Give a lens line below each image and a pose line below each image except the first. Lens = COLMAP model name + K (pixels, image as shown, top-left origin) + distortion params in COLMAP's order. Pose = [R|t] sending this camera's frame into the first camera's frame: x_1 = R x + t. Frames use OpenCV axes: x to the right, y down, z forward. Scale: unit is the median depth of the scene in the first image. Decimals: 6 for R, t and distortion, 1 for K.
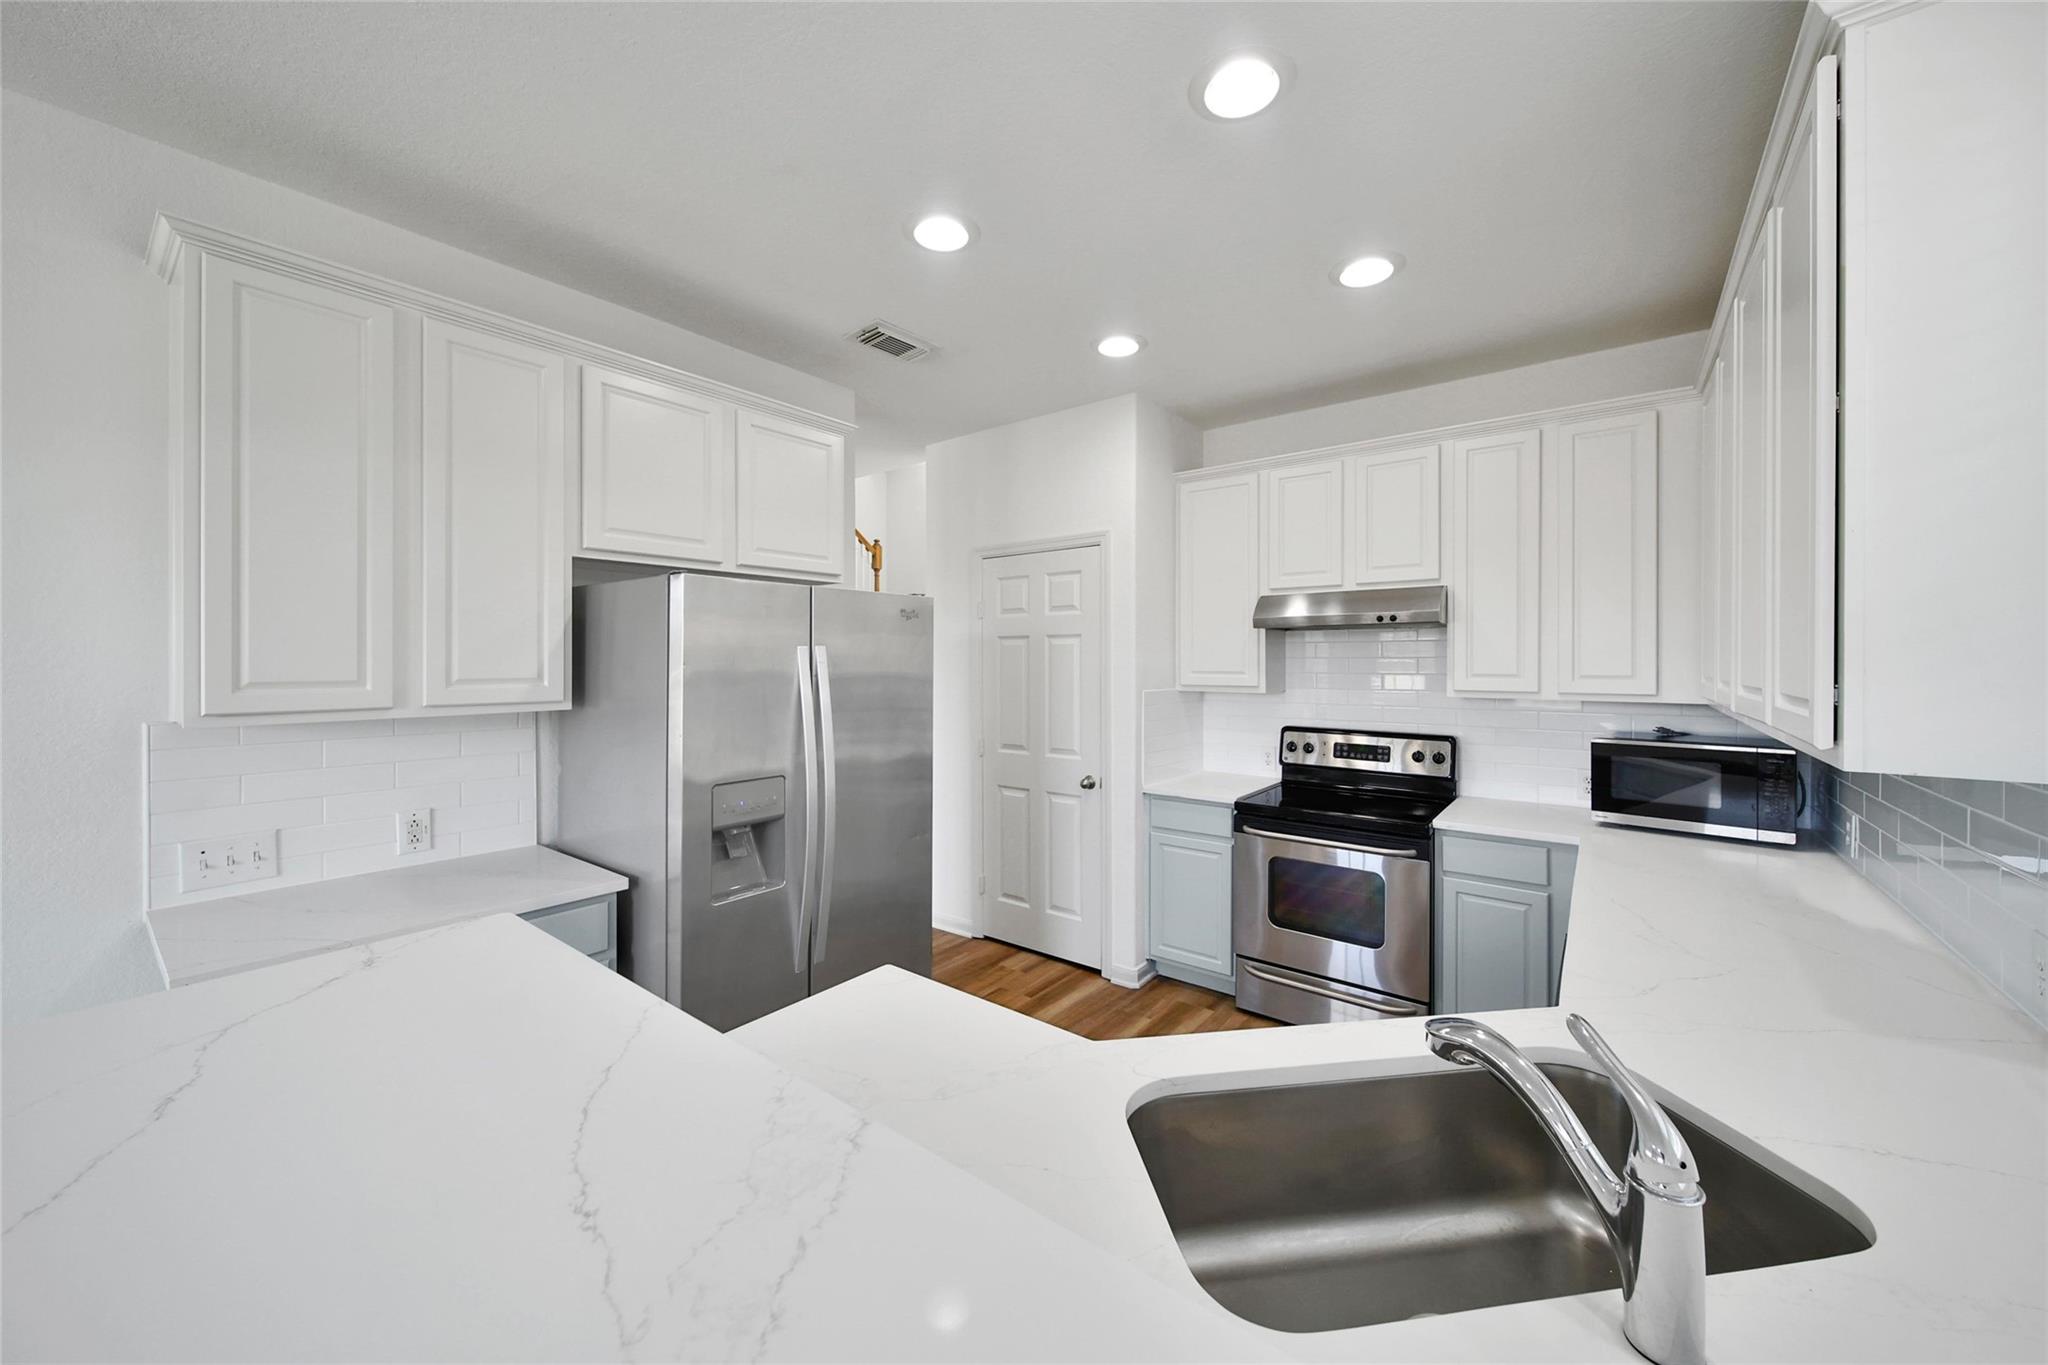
lens RADIAL K [[748.8, 0, 1063.2], [0, 748.8, 662.6], [0, 0, 1]] dist [-0.005231, -0.000460]
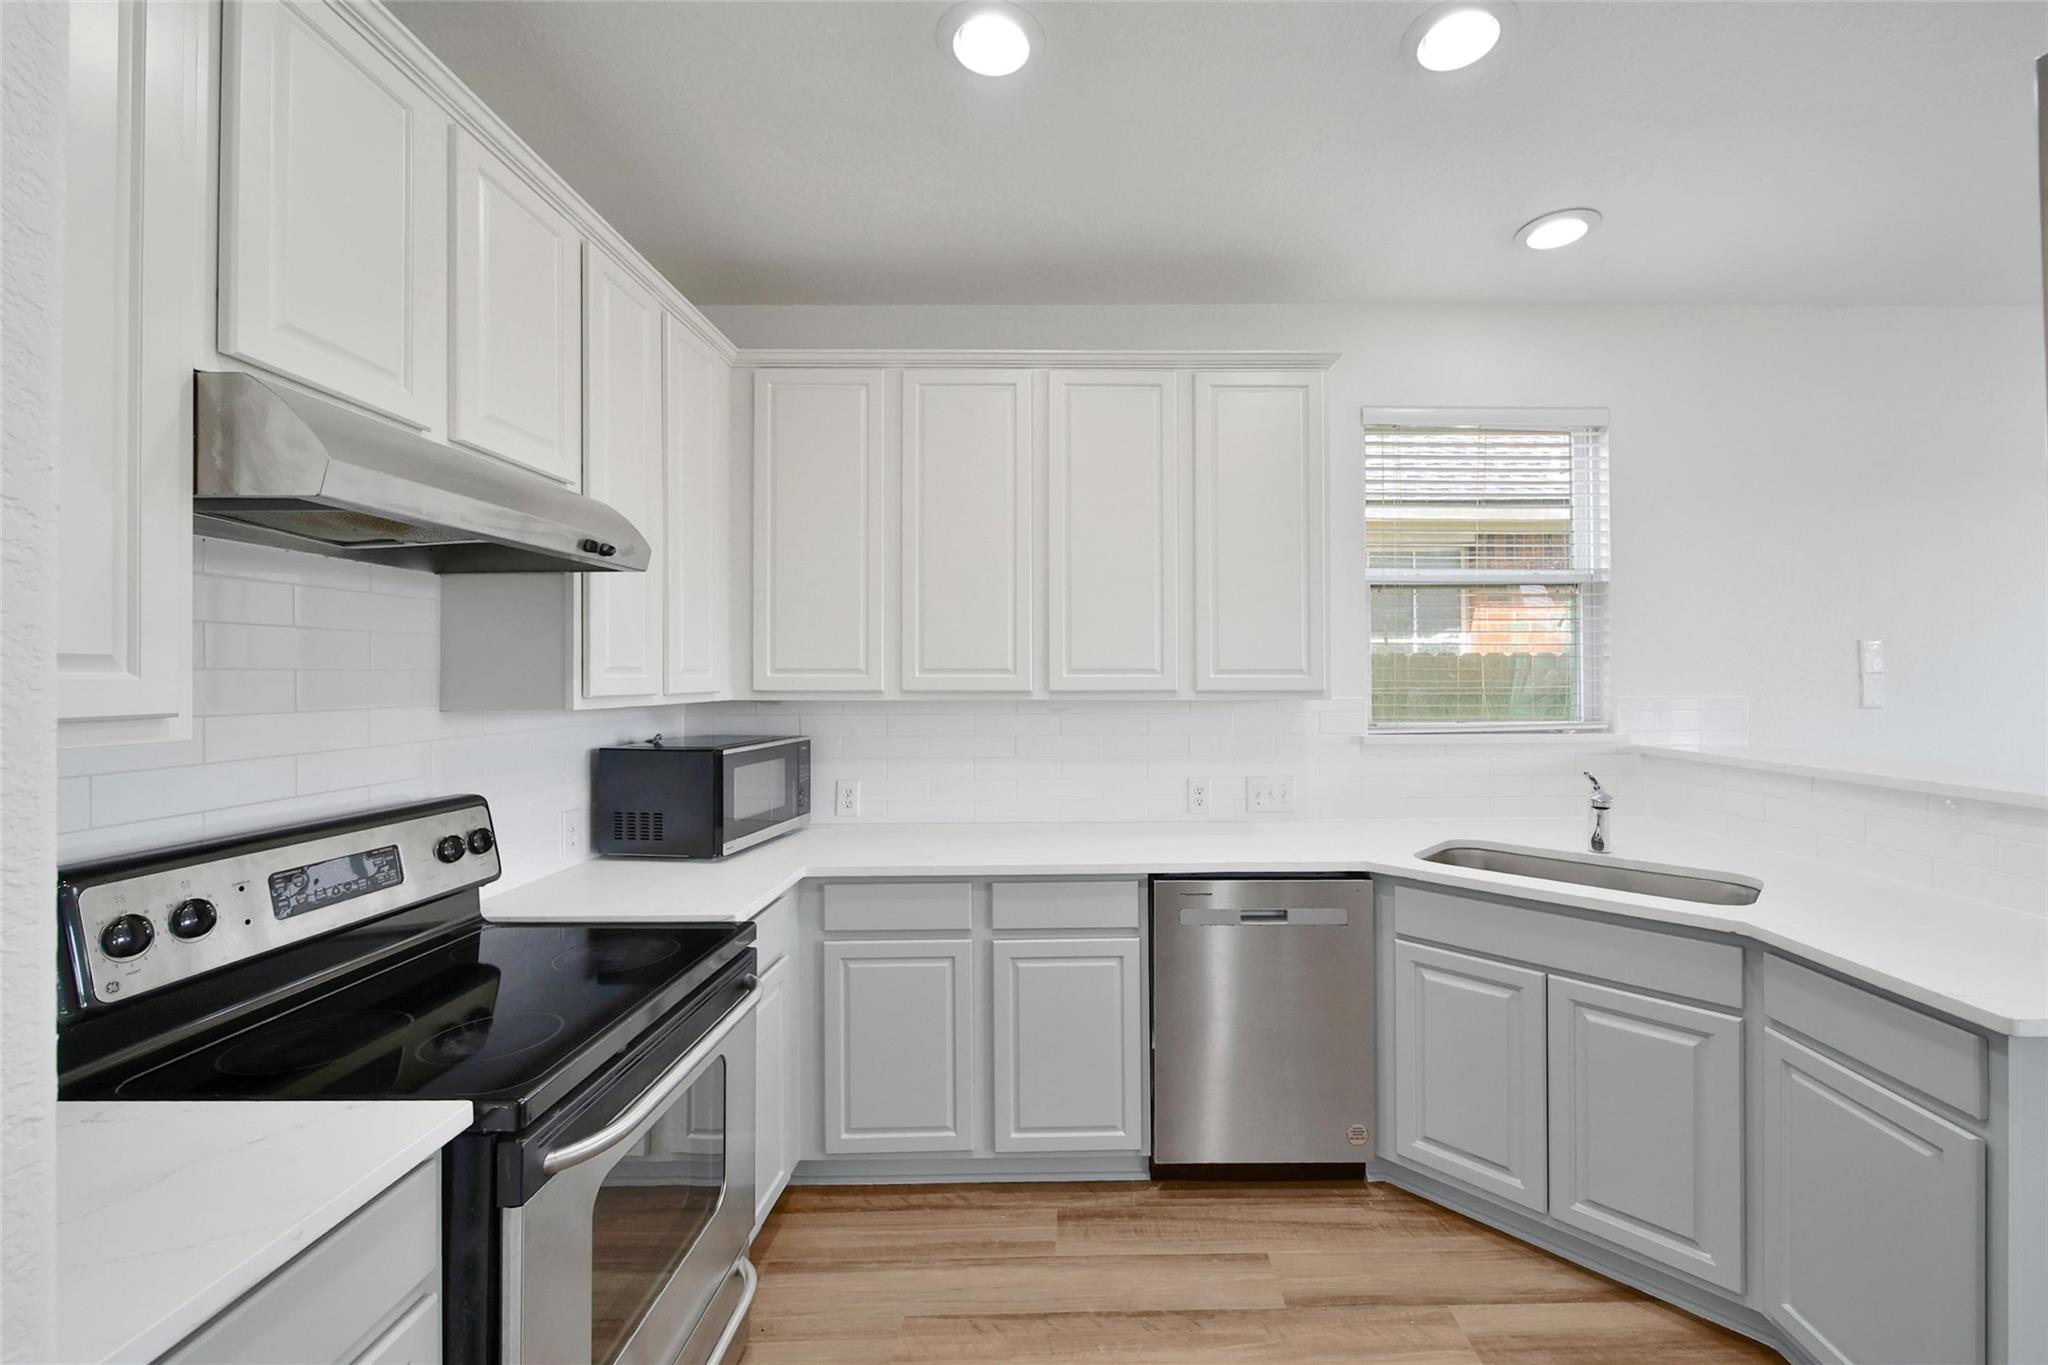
lens RADIAL K [[824.3, 0, 1065.2], [0, 824.3, 672.4], [0, 0, 1]] dist [-0.008984, -0.000236]
pose [[-0.613795, 0.009635, 0.789406, -0.145057], [0.008409, 0.999949, -0.005666, 0.023956], [-0.789420, 0.003160, -0.613845, 0.989203]]
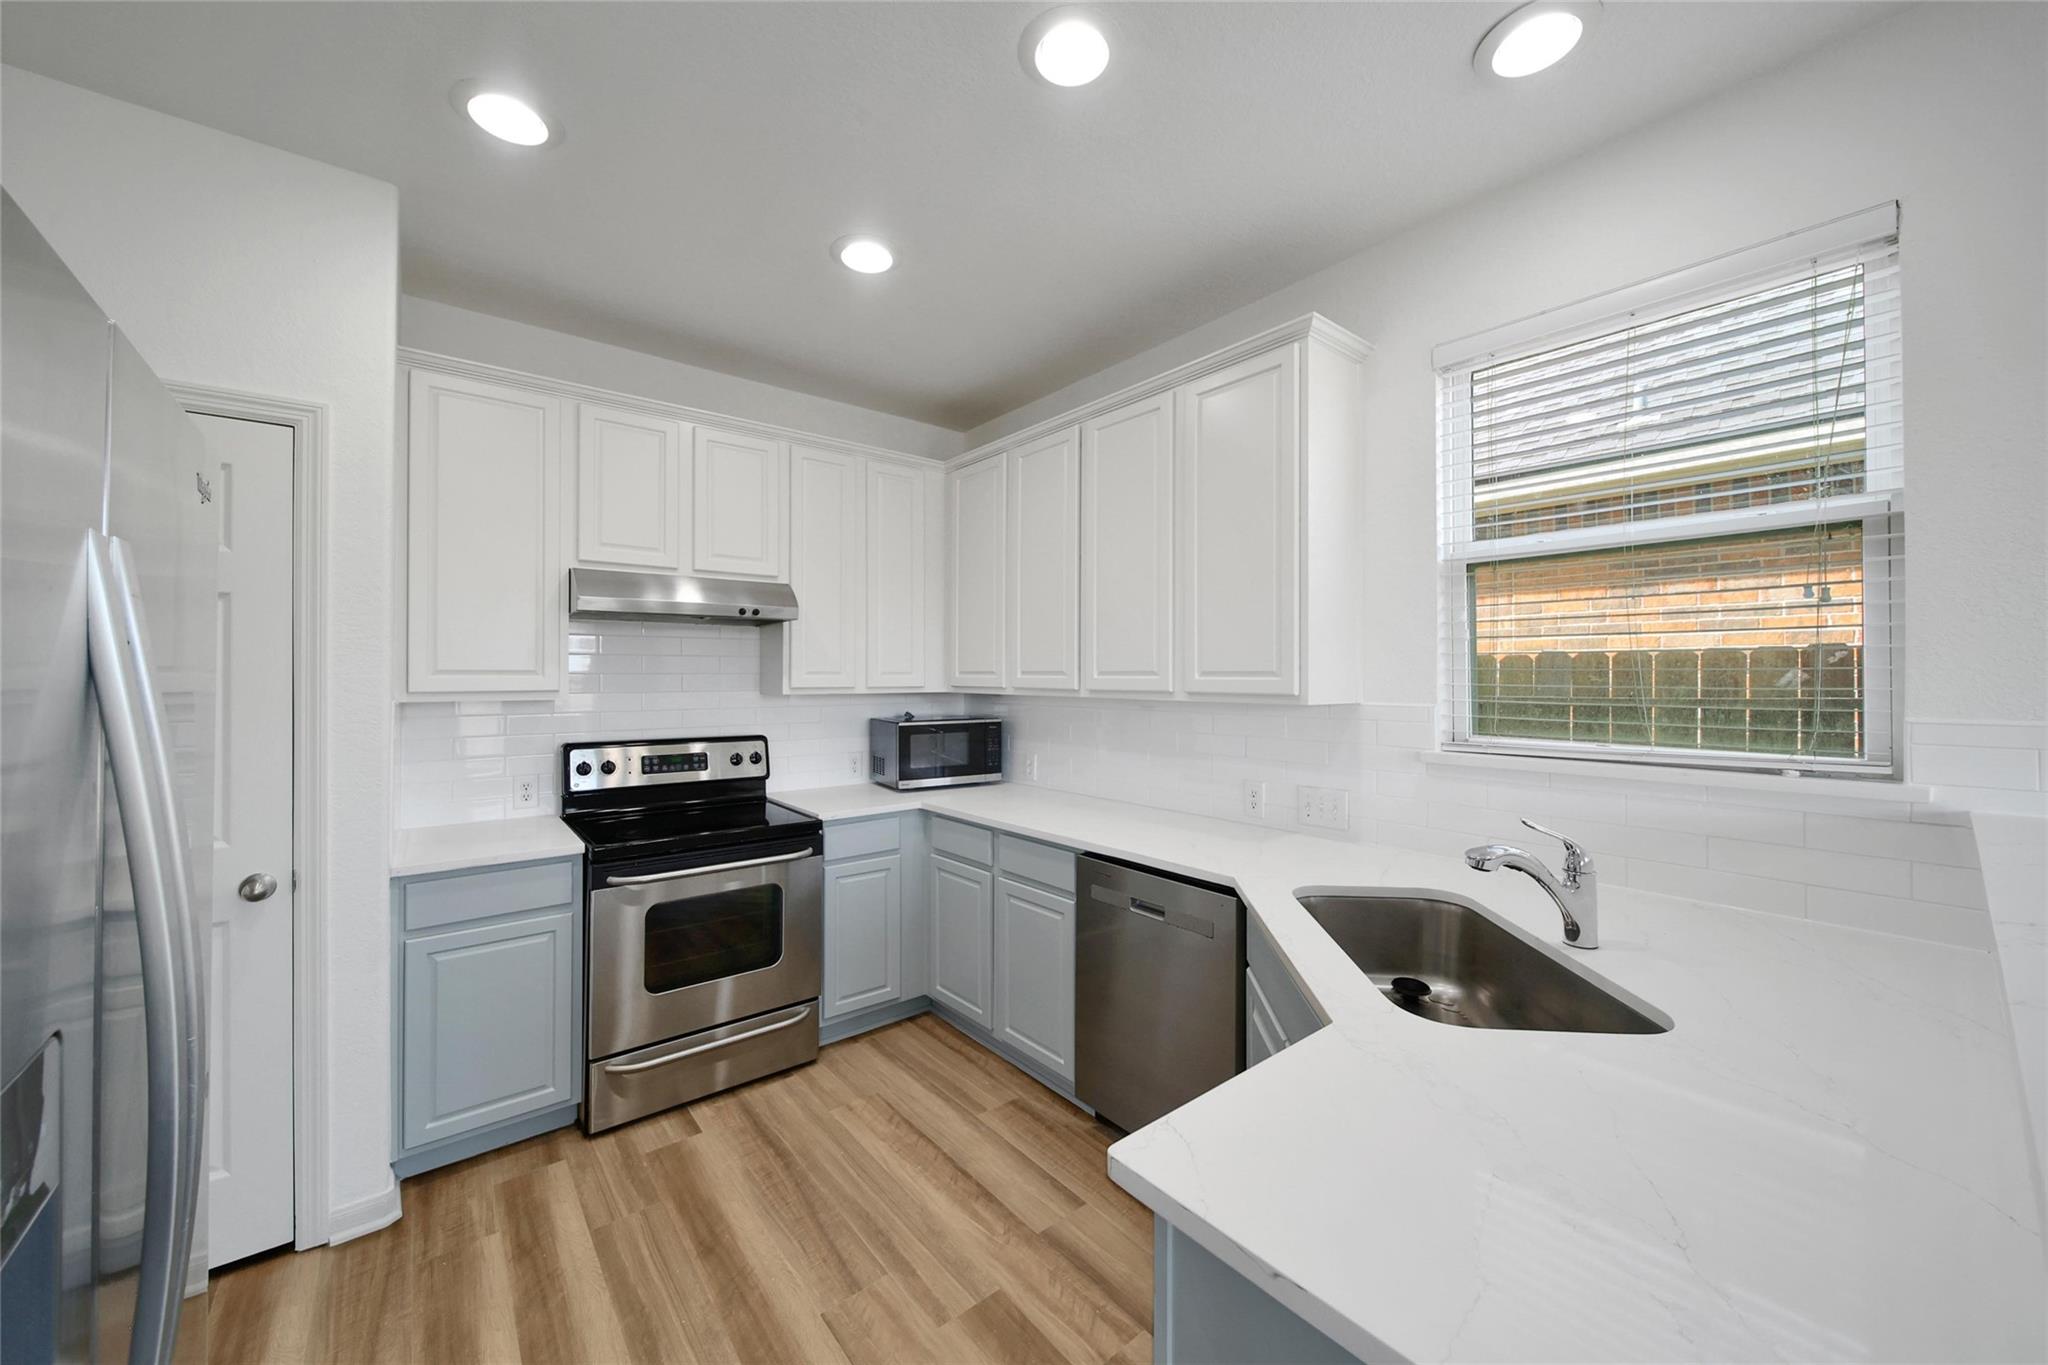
lens RADIAL K [[748.8, 0, 1006.4], [0, 748.8, 668.5], [0, 0, 1]] dist [-0.005231, -0.000460]
pose [[0.248014, 0.010206, 0.968703, -0.359569], [0.005454, 0.999914, -0.011931, 0.022465], [-0.968741, 0.008242, 0.247937, 0.419697]]
